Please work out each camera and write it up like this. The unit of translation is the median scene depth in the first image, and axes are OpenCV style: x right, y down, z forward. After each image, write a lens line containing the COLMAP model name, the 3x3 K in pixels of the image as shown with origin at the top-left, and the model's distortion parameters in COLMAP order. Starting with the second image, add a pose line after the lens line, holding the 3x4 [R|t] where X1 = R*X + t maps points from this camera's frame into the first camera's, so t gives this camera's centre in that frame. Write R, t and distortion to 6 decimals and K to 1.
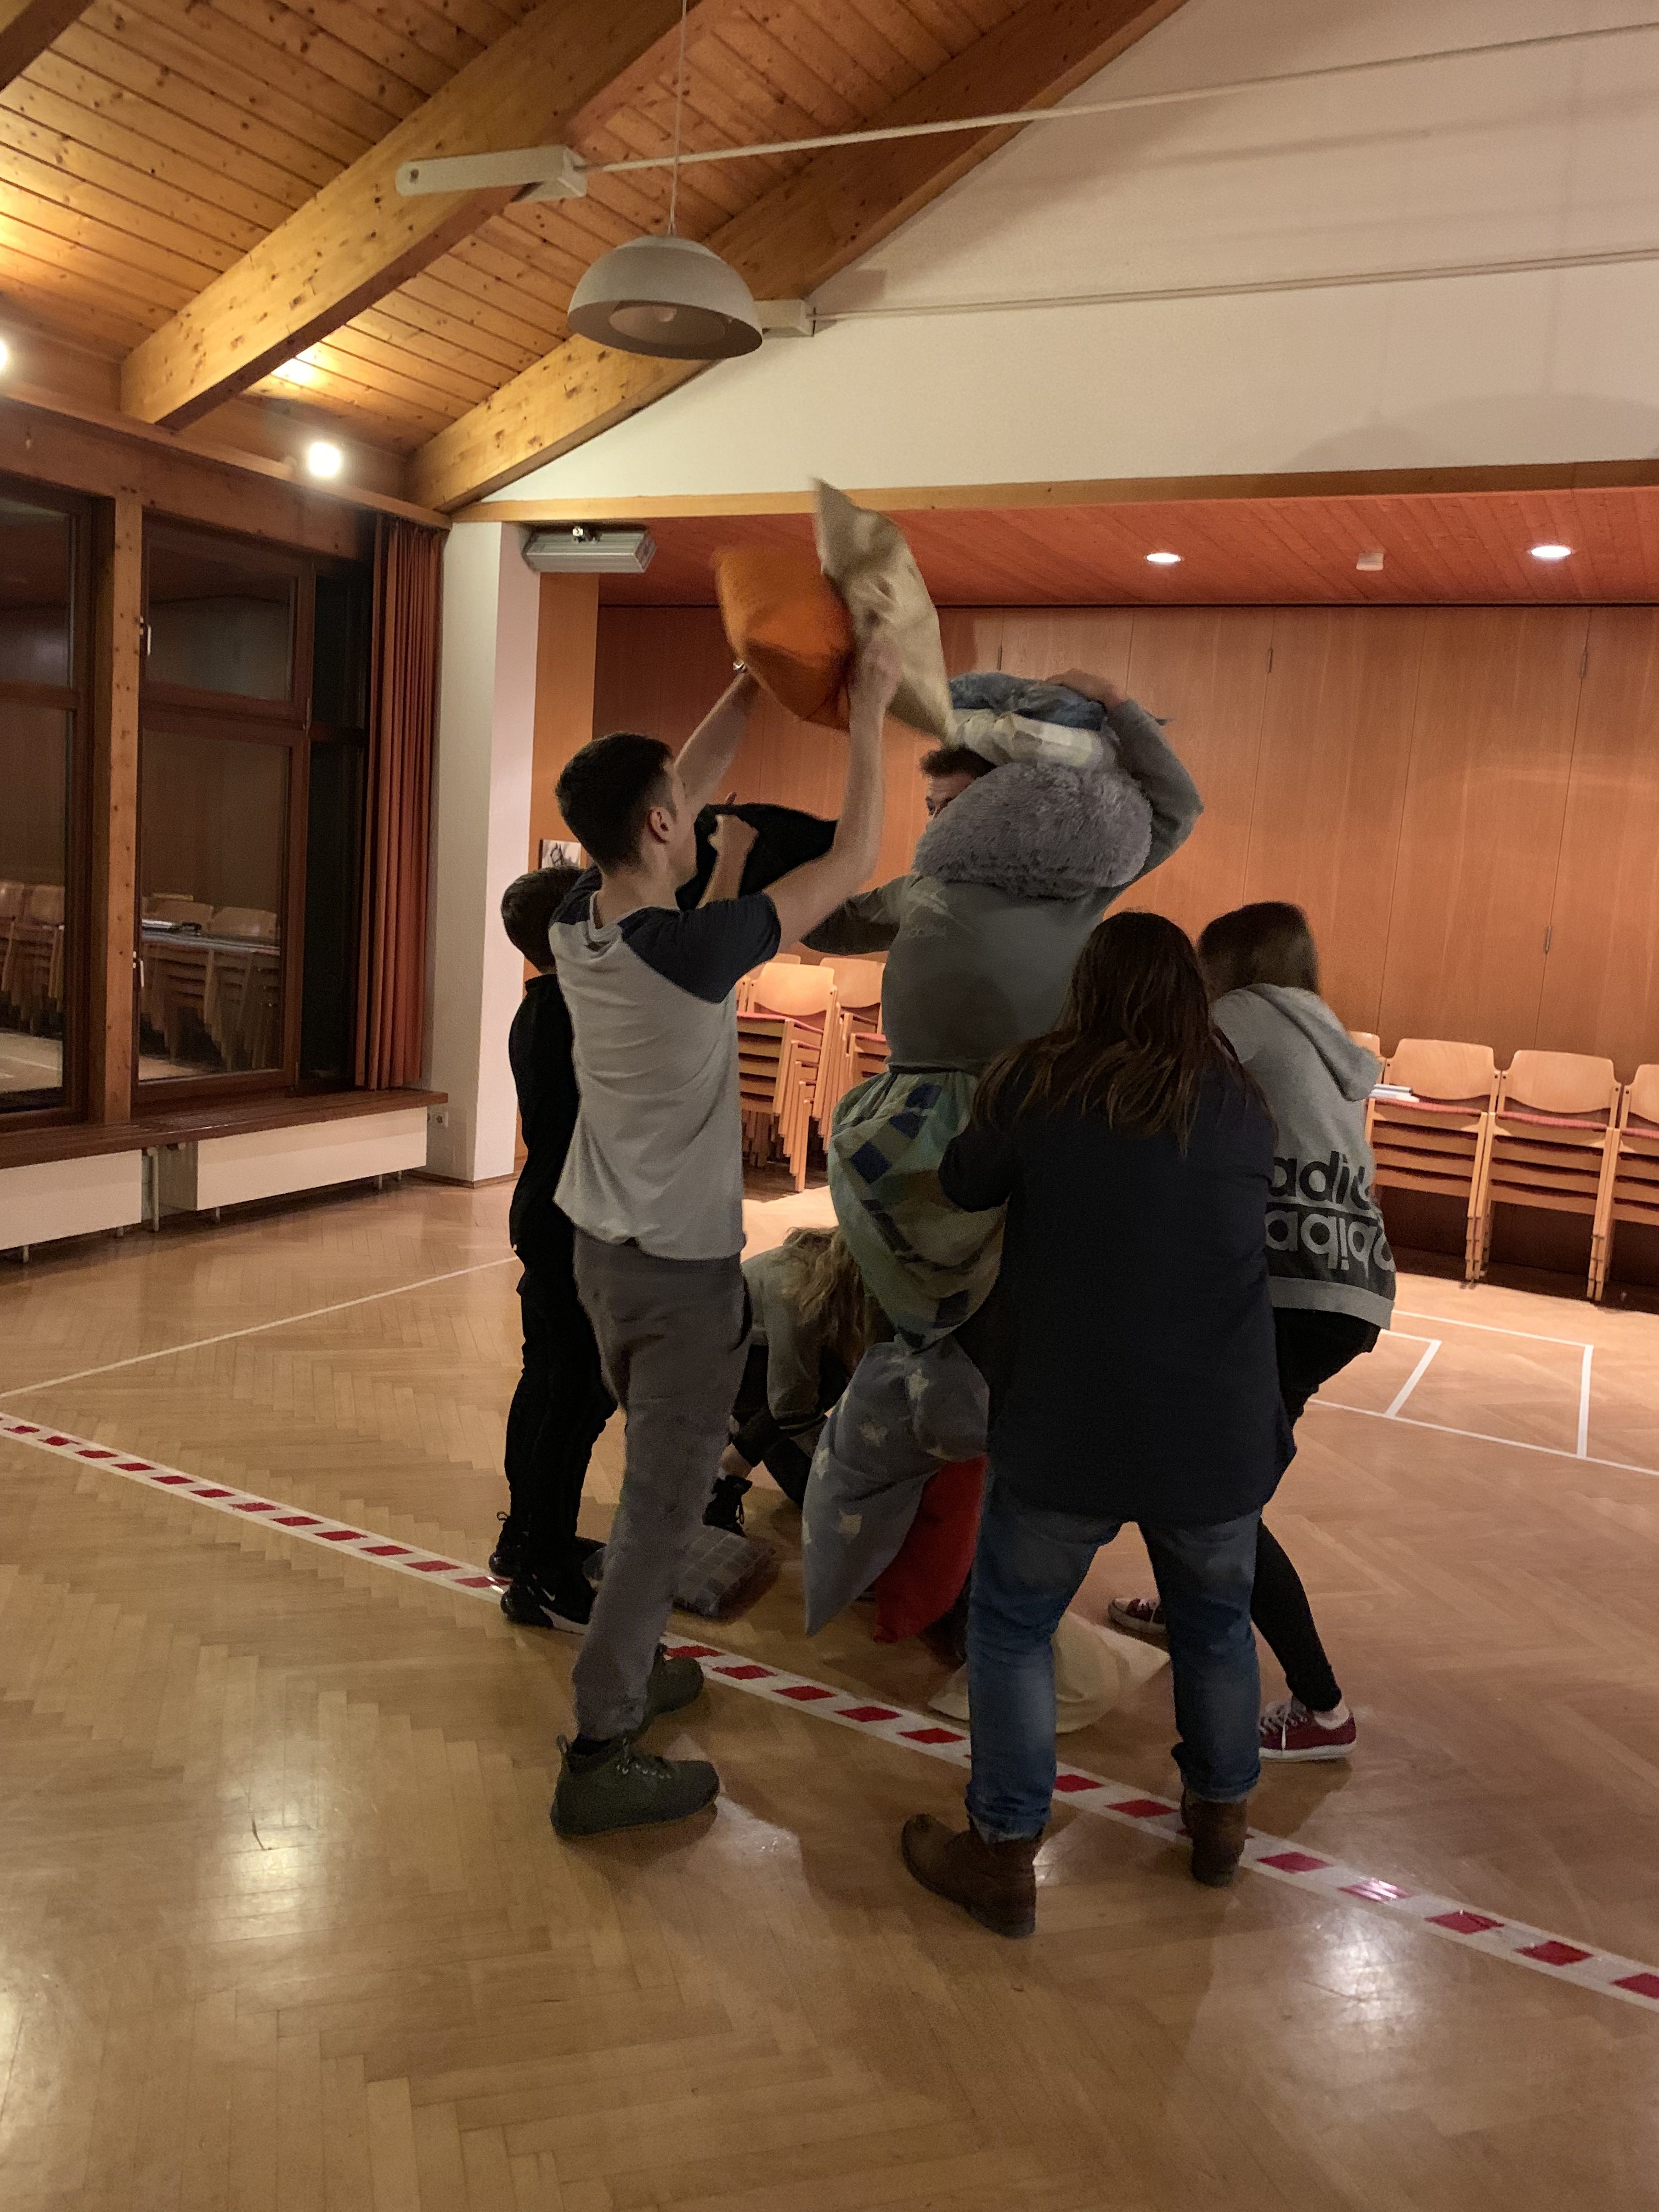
lens RADIAL K [[1695.8, 0, 814.4], [0, 1695.8, 1082.7], [0, 0, 1]] dist [-0.032883, 0.062602]
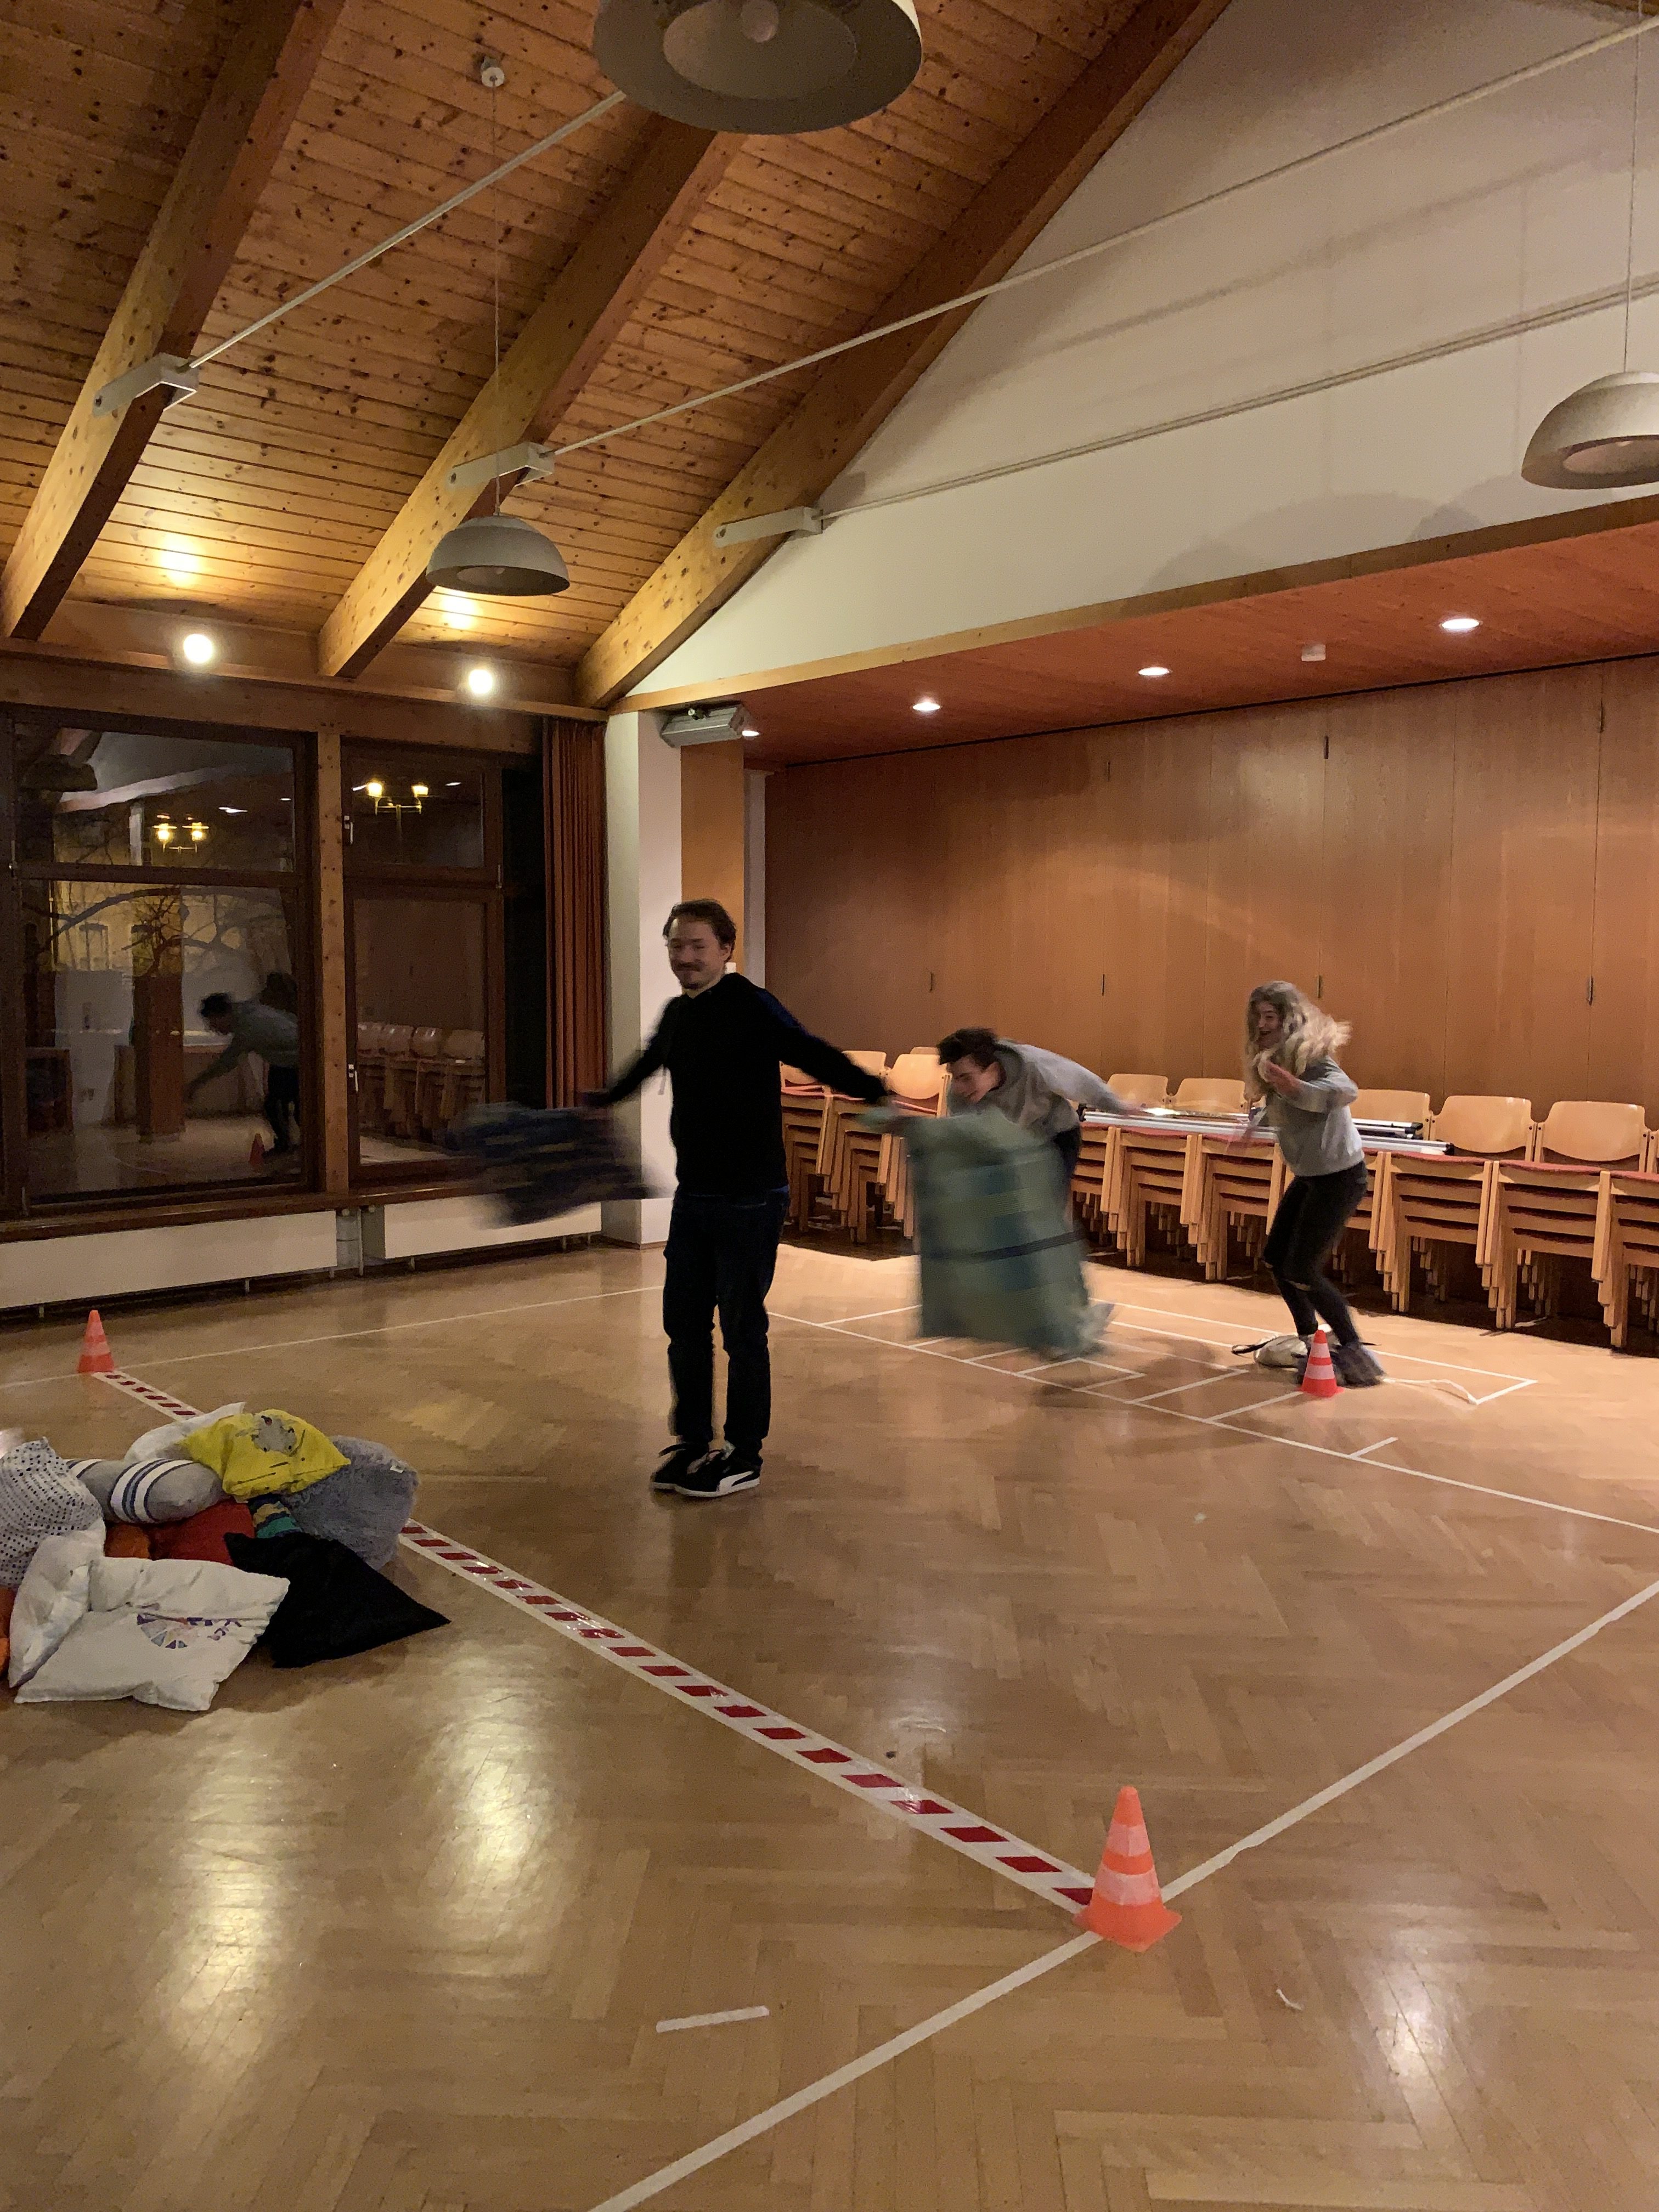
lens RADIAL K [[1684.3, 0, 815.4], [0, 1684.3, 1097.4], [0, 0, 1]] dist [0.028680, -0.021722]
pose [[0.936701, -0.040745, -0.347750, 0.412909], [0.016268, 0.997198, -0.073020, 0.052337], [0.349751, 0.062740, 0.934739, -0.114069]]
